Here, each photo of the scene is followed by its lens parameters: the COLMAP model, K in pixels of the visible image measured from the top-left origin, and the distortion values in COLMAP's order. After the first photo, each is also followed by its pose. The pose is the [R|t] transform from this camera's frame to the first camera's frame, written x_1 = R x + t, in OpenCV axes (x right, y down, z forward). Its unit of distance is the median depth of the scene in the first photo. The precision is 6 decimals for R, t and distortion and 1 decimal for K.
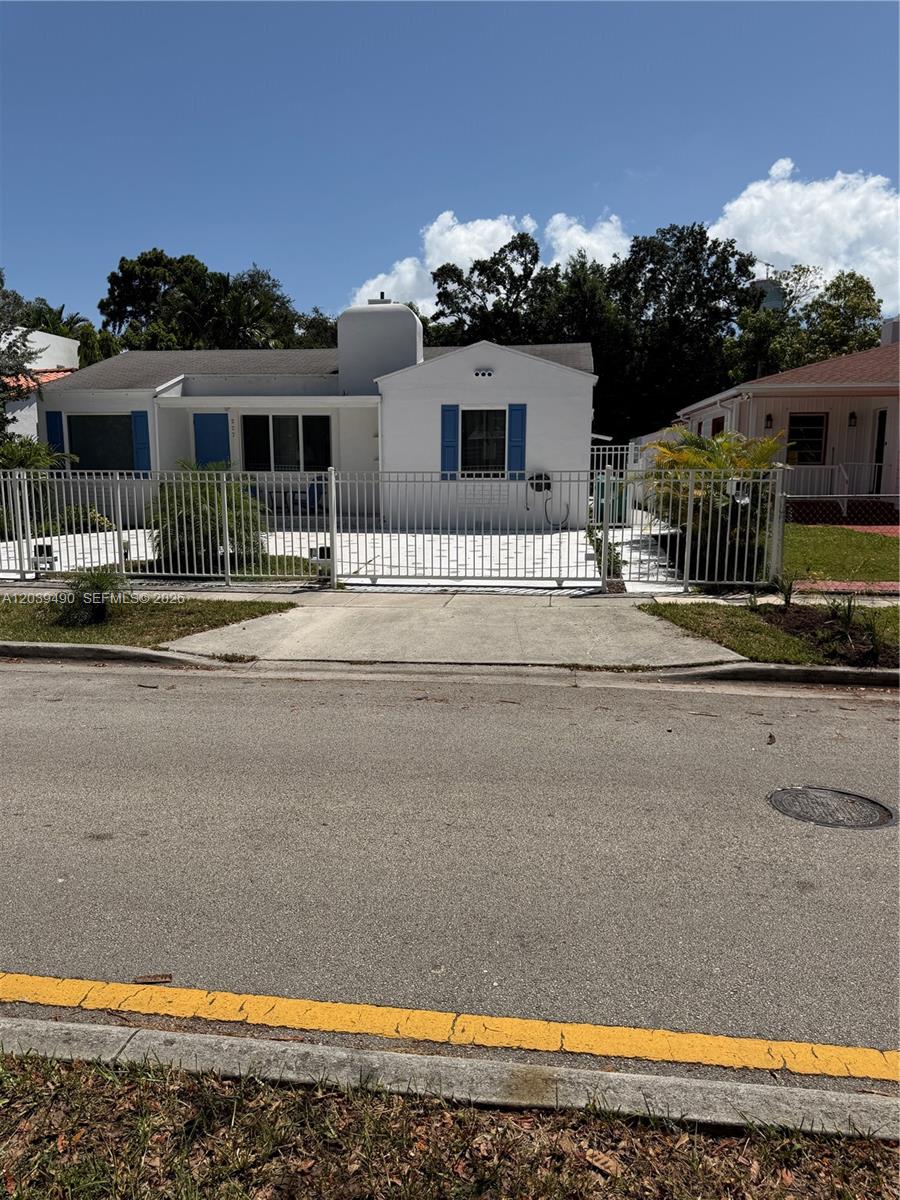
lens RADIAL K [[851.0, 0, 448.1], [0, 851.0, 607.0], [0, 0, 1]] dist [0.037961, -0.045148]
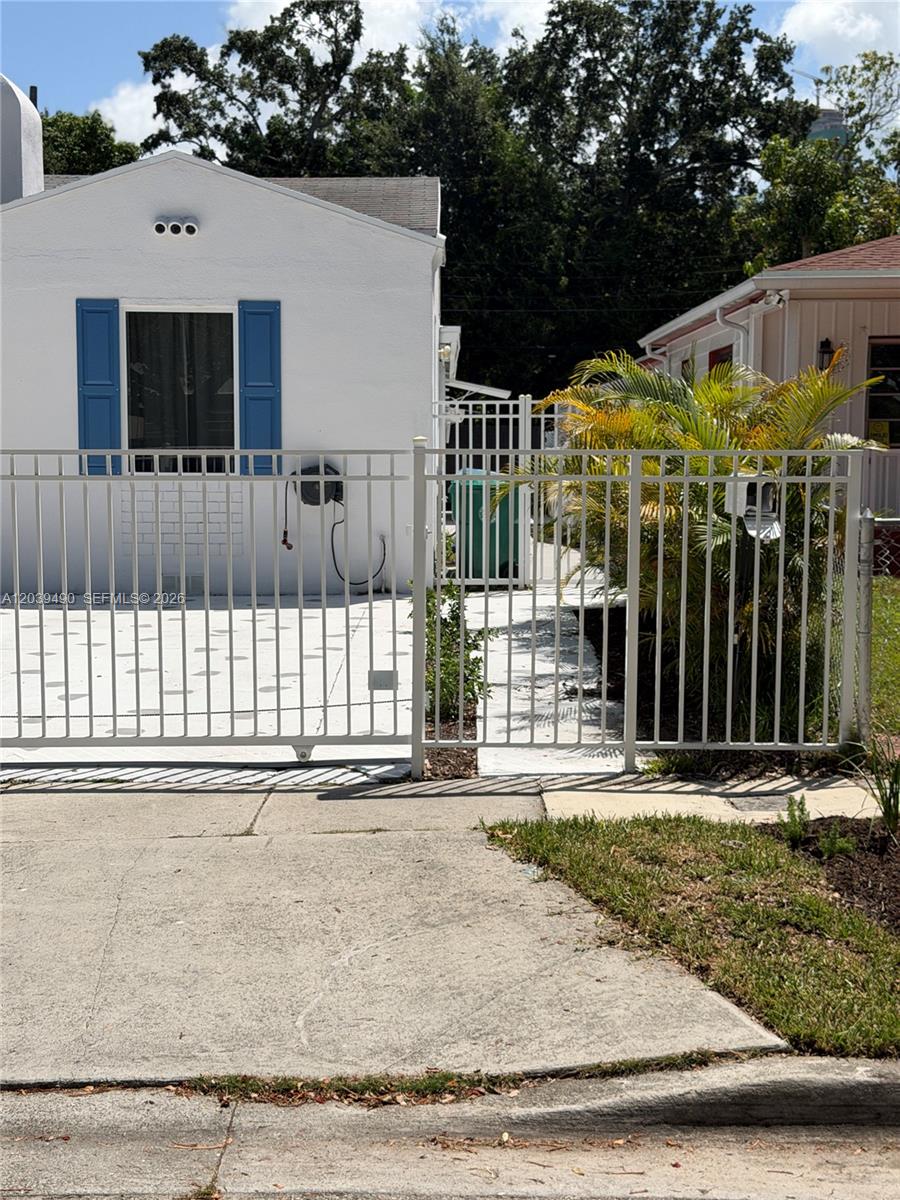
lens RADIAL K [[1670.0, 0, 448.5], [0, 1670.0, 598.5], [0, 0, 1]] dist [0.047054, 0.000000]
pose [[0.991399, -0.010488, 0.130452, 0.071050], [0.020504, 0.996922, -0.075672, -0.027248], [-0.129257, 0.077696, 0.988563, 0.187277]]
